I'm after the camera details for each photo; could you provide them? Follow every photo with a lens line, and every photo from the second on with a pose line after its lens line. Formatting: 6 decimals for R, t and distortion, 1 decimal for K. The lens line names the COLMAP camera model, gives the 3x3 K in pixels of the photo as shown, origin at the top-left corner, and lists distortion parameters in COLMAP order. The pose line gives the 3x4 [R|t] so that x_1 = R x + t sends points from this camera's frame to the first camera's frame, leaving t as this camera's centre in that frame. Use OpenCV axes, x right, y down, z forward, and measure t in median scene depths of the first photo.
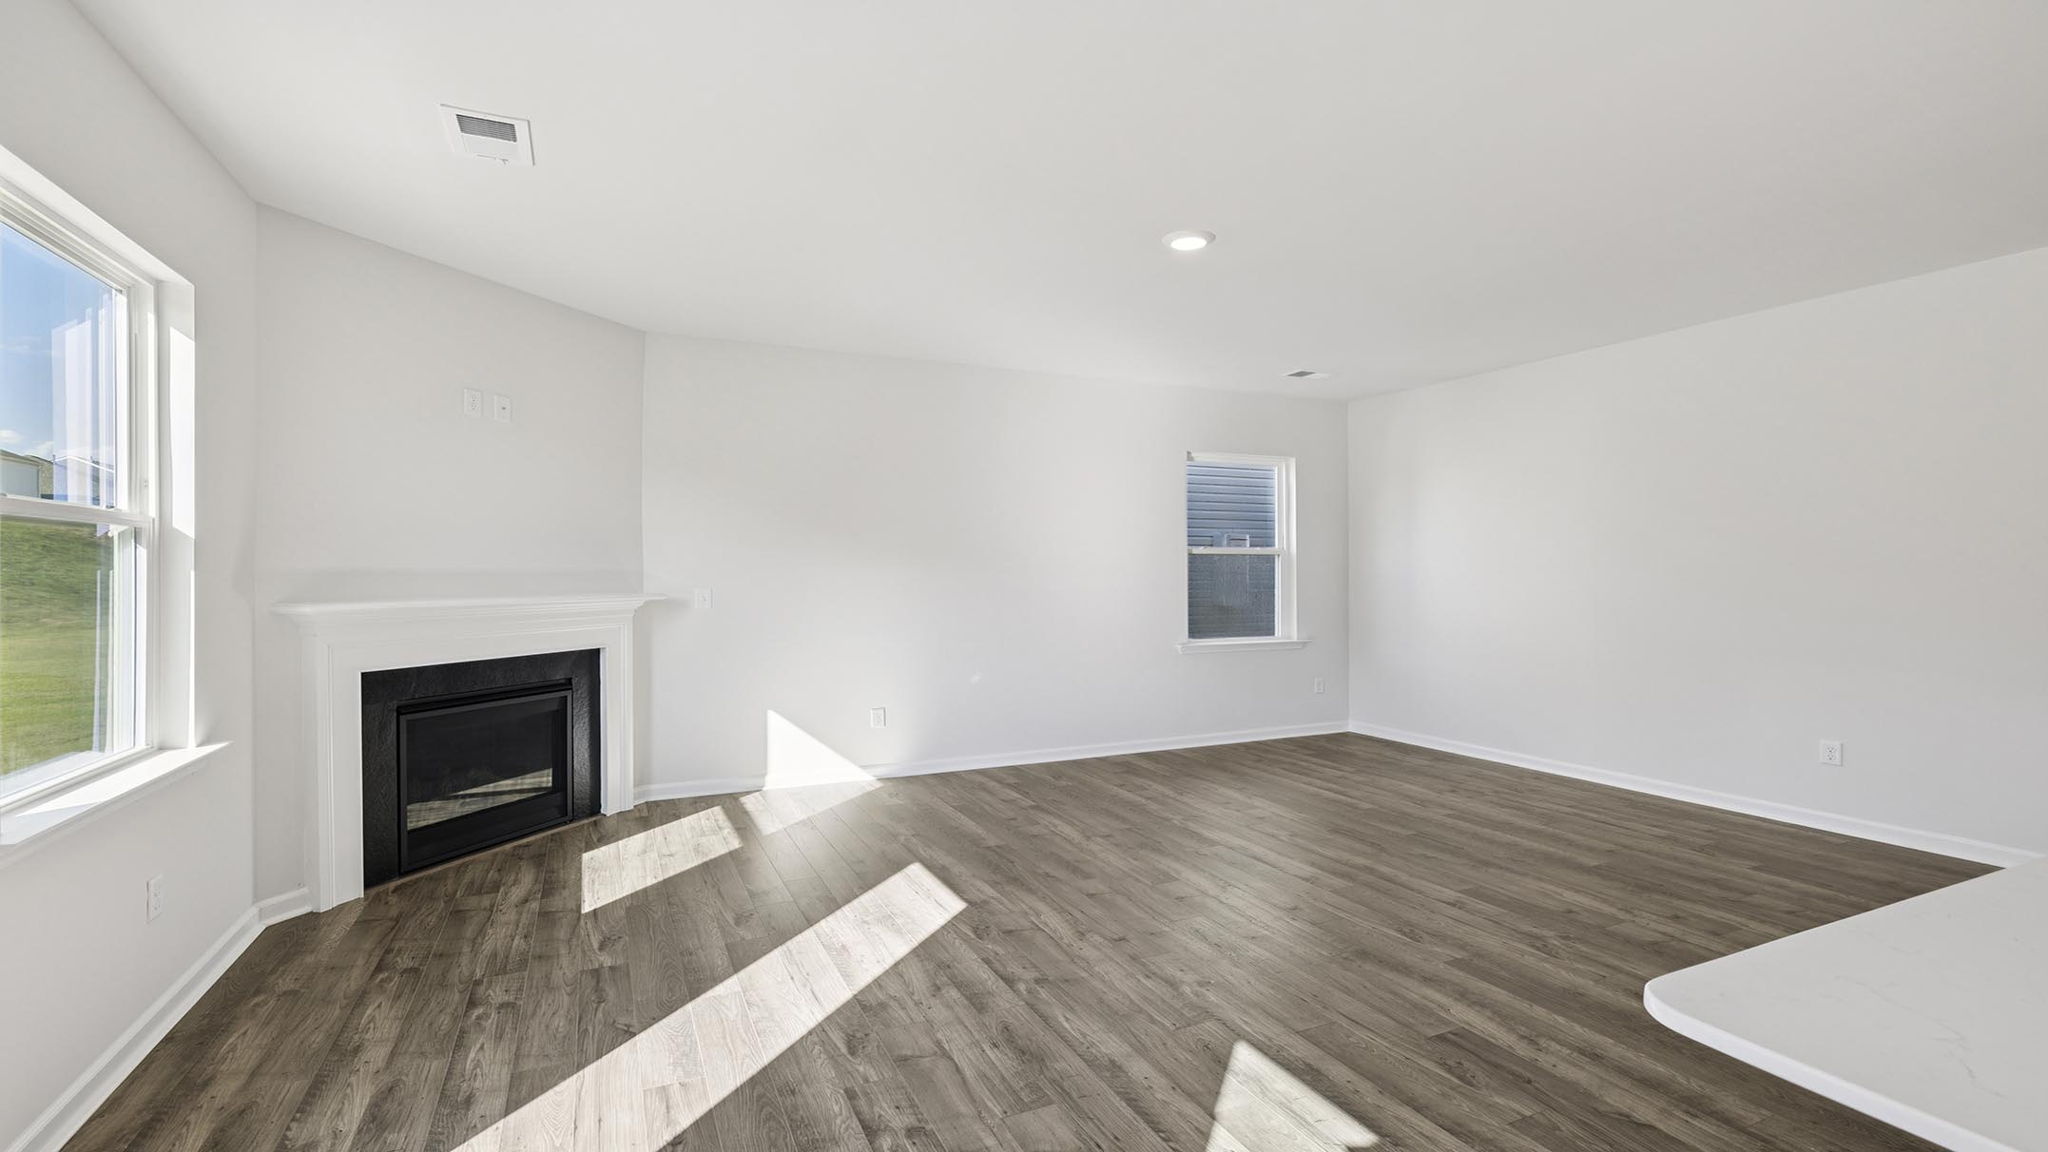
lens RADIAL K [[883.1, 0, 1031.4], [0, 883.1, 577.7], [0, 0, 1]] dist [-0.001926, 0.001076]
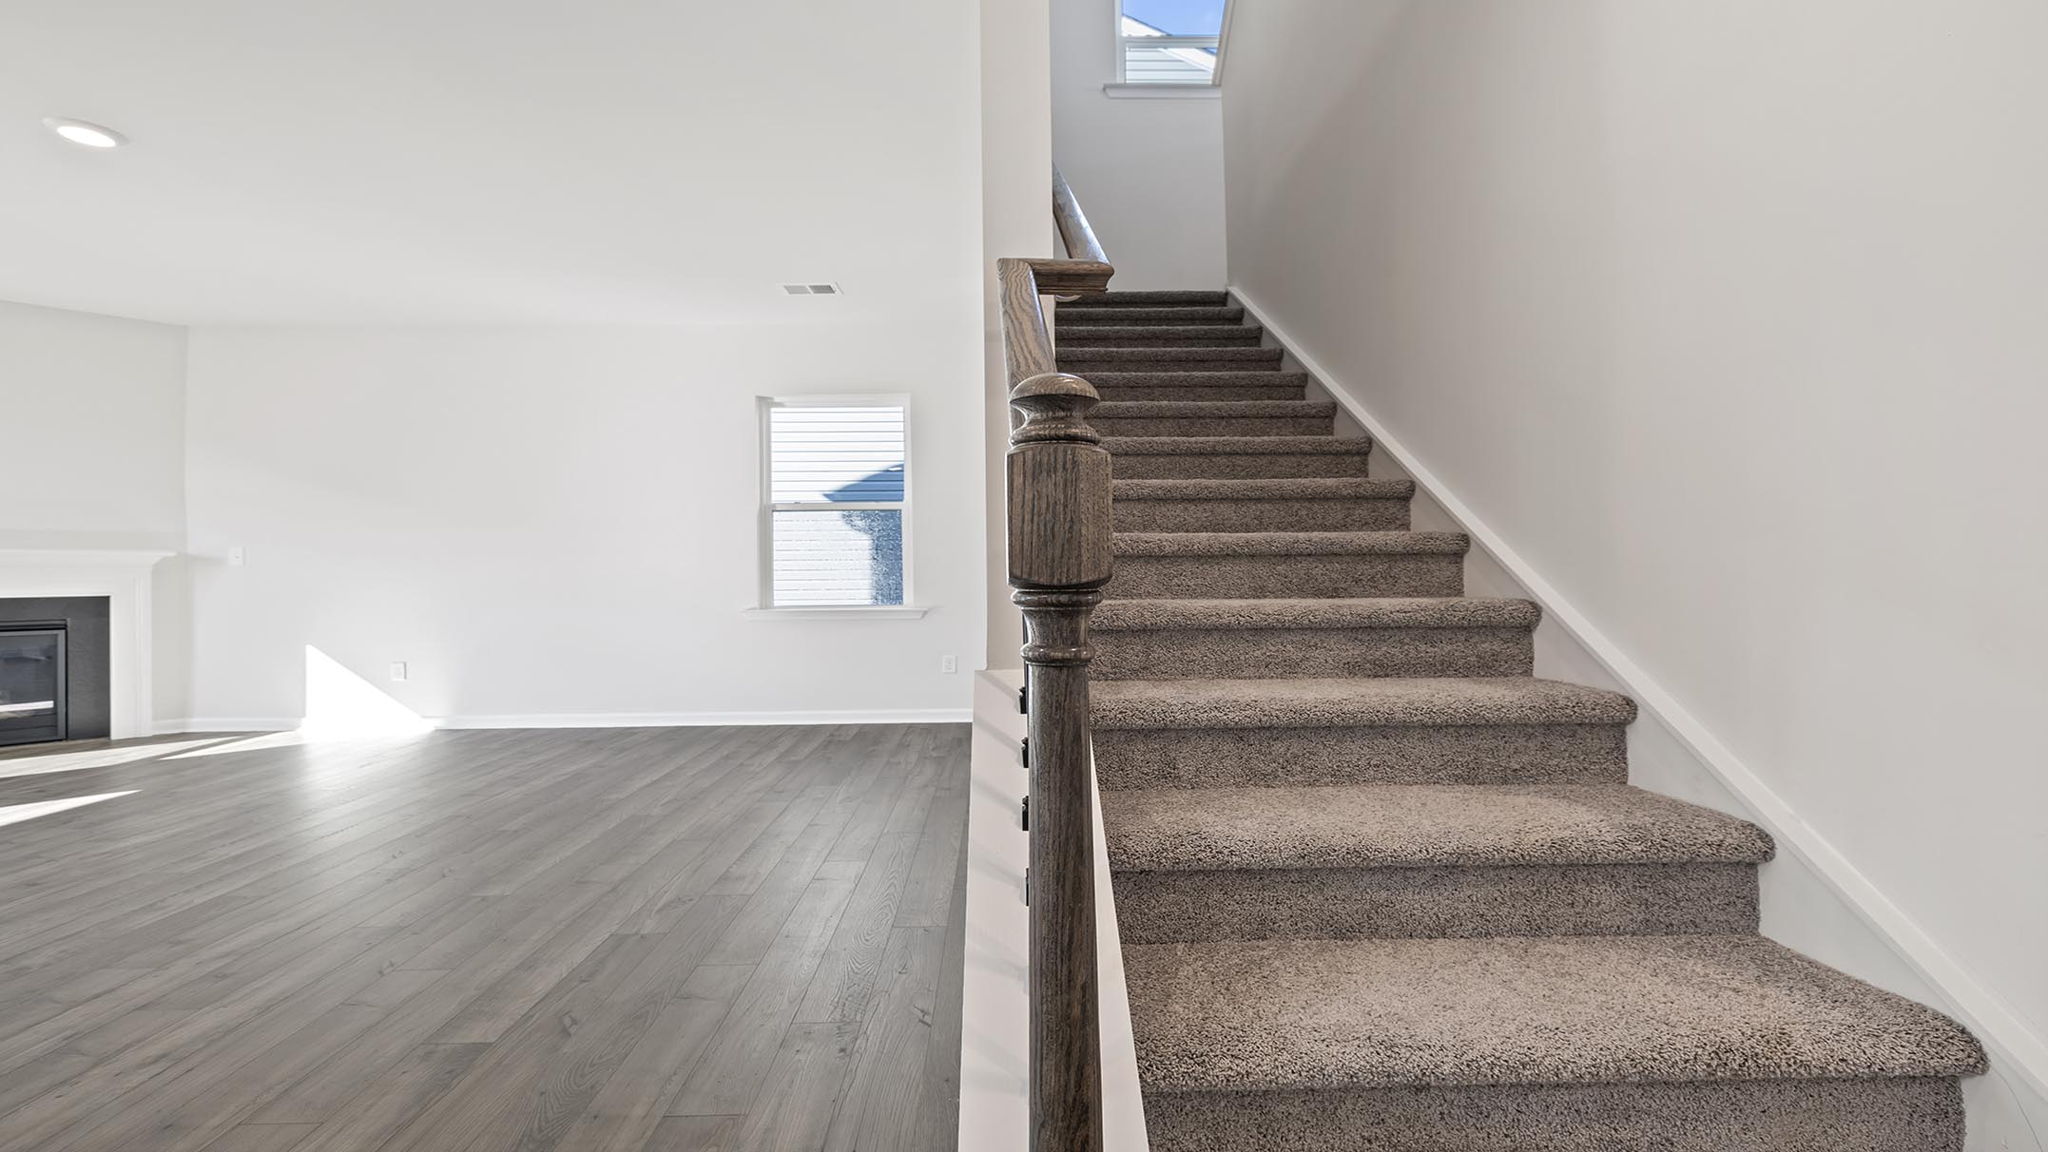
lens RADIAL K [[859.0, 0, 1034.8], [0, 859.0, 568.4], [0, 0, 1]] dist [0.001465, 0.000048]
pose [[0.906792, -0.006575, -0.421527, 1.050244], [0.004091, 0.999969, -0.006798, 0.052144], [0.421558, 0.004440, 0.906790, 0.442580]]
